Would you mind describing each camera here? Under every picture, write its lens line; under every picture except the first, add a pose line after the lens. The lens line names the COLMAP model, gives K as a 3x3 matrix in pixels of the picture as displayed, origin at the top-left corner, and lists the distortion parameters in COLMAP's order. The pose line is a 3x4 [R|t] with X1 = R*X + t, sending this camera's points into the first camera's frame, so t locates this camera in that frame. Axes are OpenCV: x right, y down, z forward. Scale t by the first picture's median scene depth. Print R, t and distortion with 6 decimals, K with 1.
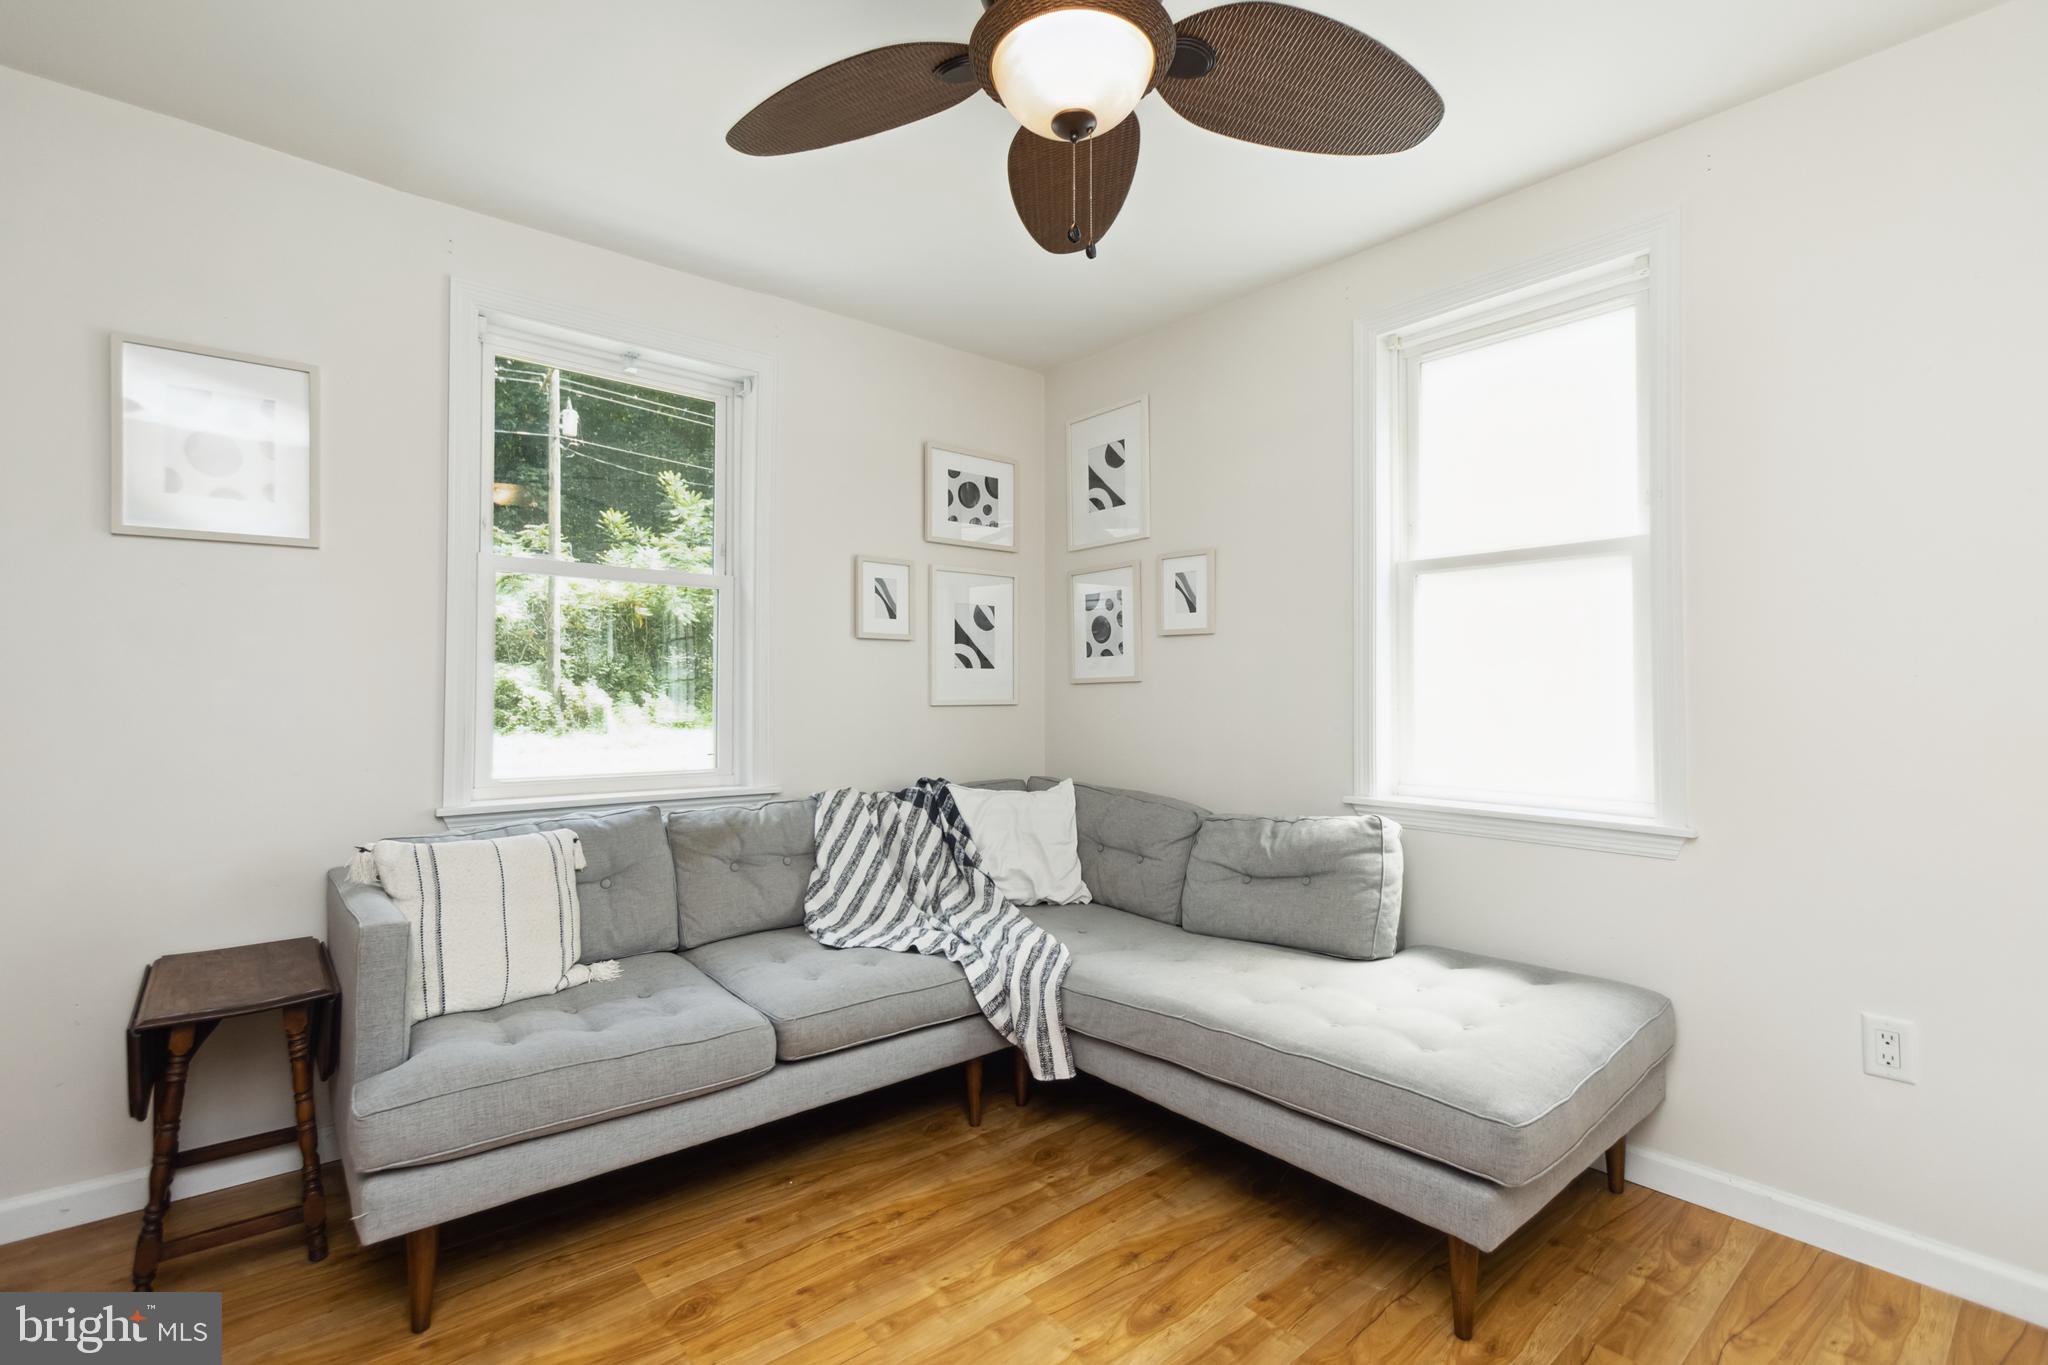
lens RADIAL K [[926.7, 0, 986.6], [0, 926.7, 683.8], [0, 0, 1]] dist [0.004238, 0.000255]
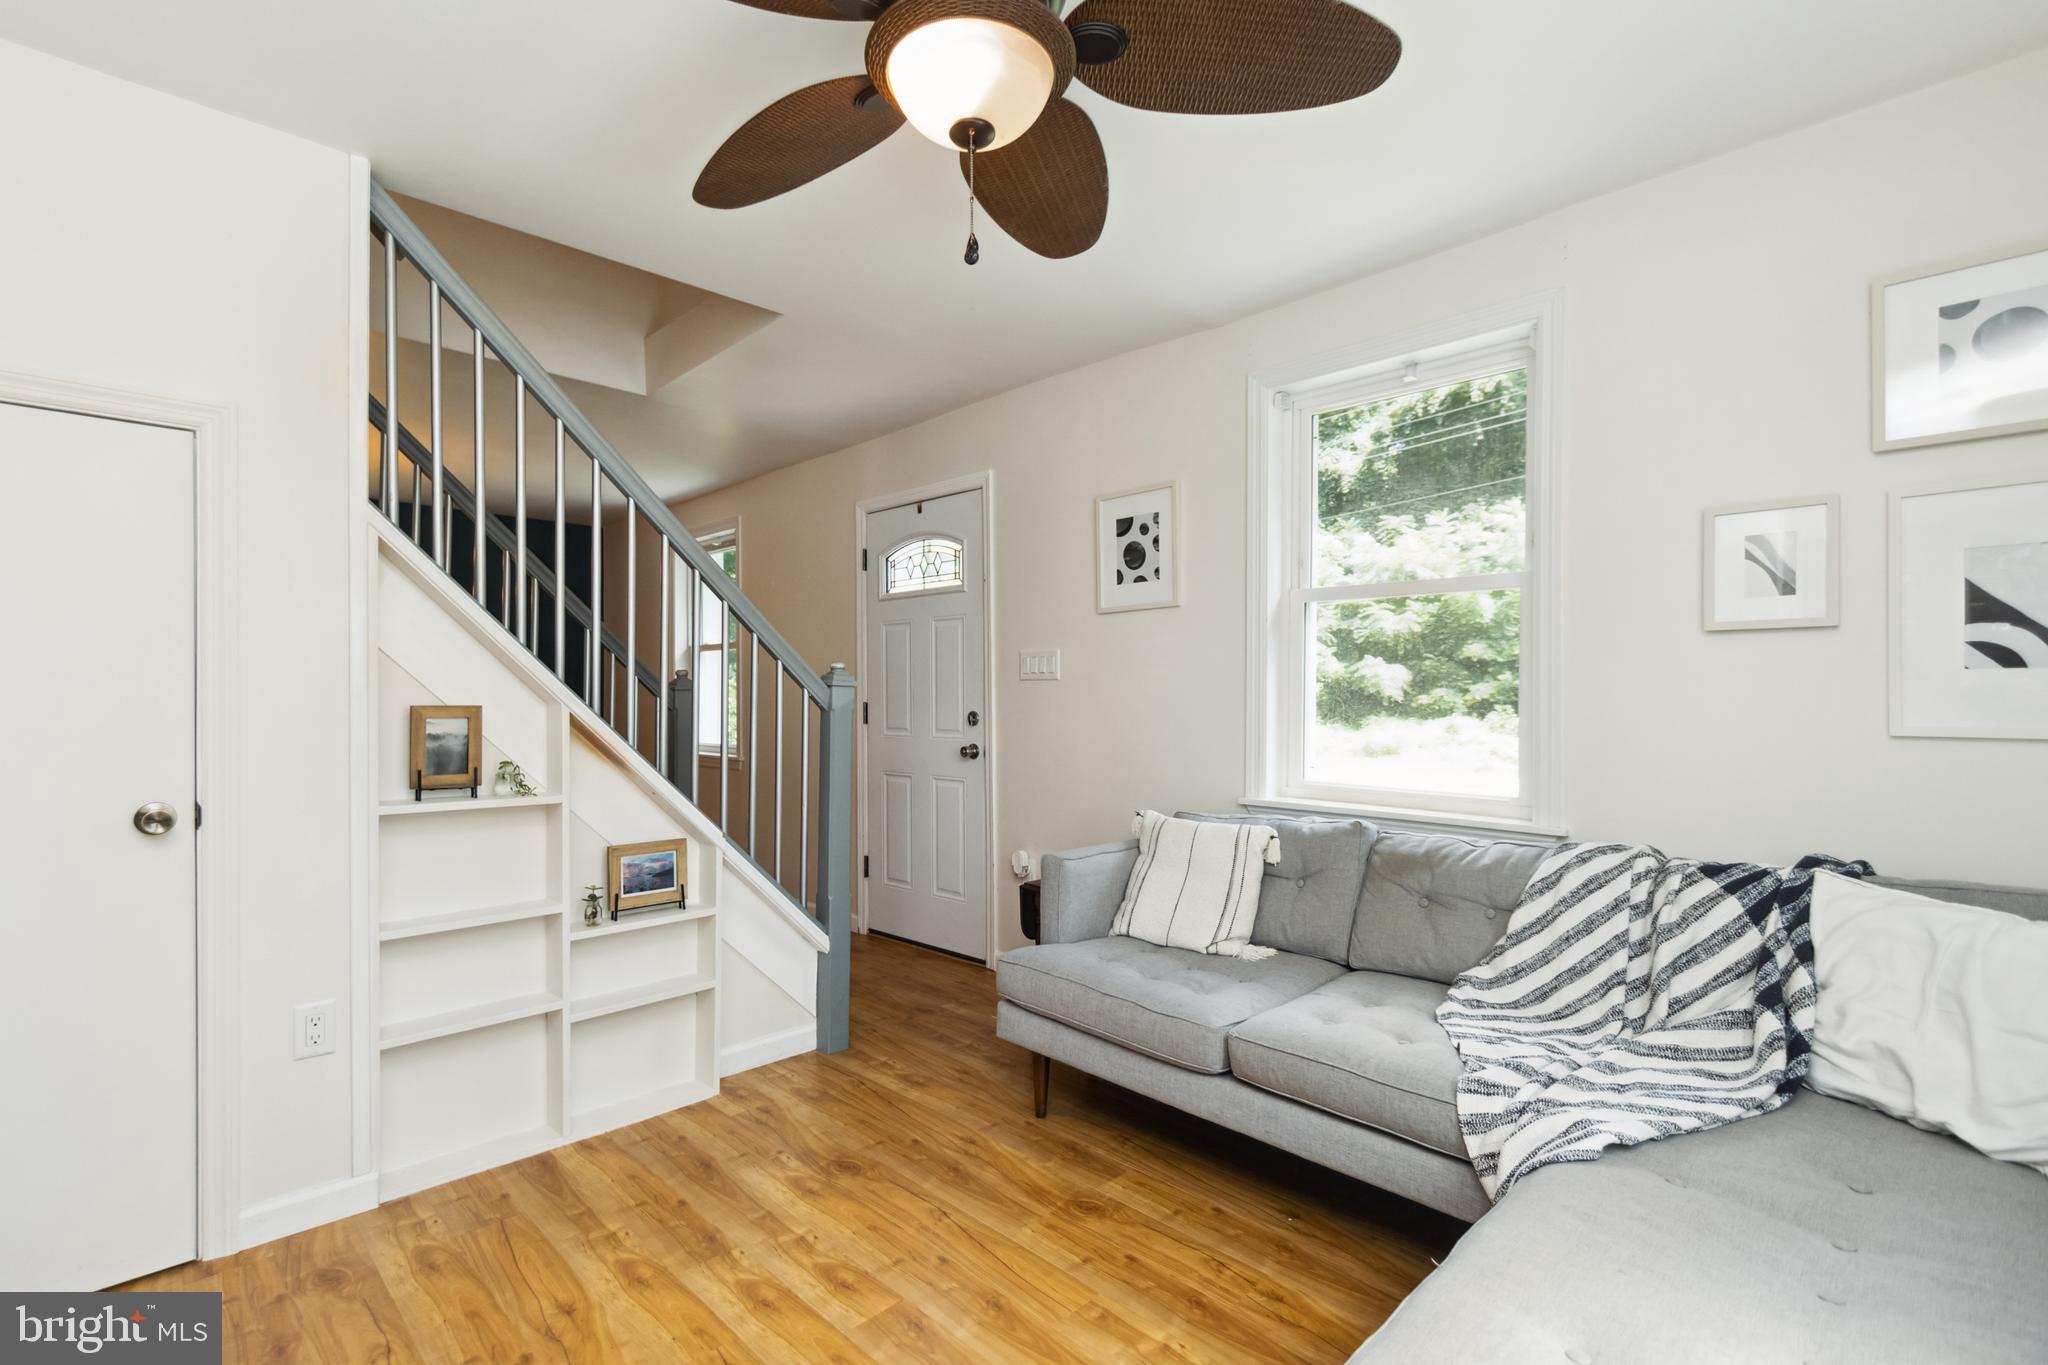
lens RADIAL K [[941.8, 0, 1024.4], [0, 941.8, 704.5], [0, 0, 1]] dist [0.002320, -0.000140]
pose [[0.090013, 0.004702, -0.995929, 0.660855], [0.004923, 0.999975, 0.005166, -0.002386], [0.995928, -0.005368, 0.089988, 0.577169]]
